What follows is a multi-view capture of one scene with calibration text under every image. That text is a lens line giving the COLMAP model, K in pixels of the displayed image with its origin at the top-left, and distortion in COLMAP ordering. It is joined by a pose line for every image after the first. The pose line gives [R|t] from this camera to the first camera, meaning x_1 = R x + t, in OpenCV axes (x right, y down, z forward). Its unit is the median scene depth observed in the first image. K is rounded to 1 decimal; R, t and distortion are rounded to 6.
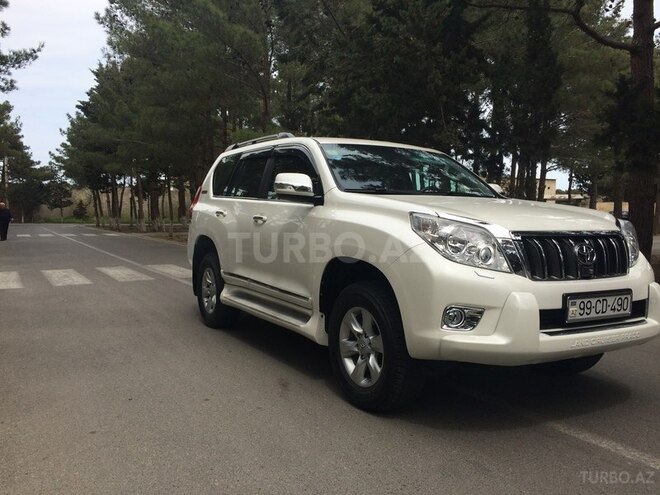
lens RADIAL K [[568.6, 0, 324.2], [0, 568.6, 248.6], [0, 0, 1]] dist [0.094697, -0.132029]
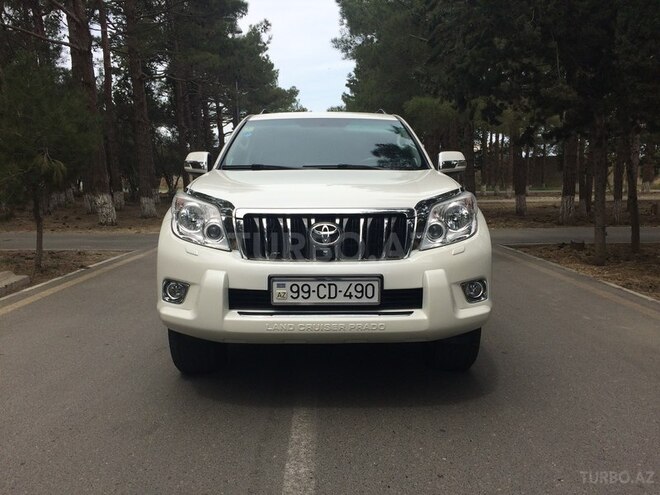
lens RADIAL K [[568.6, 0, 324.2], [0, 568.6, 248.6], [0, 0, 1]] dist [0.094697, -0.132029]
pose [[0.863324, 0.041913, -0.502906, 0.942671], [-0.012119, 0.997980, 0.062369, -0.024703], [0.504504, -0.047750, 0.862088, 0.220849]]
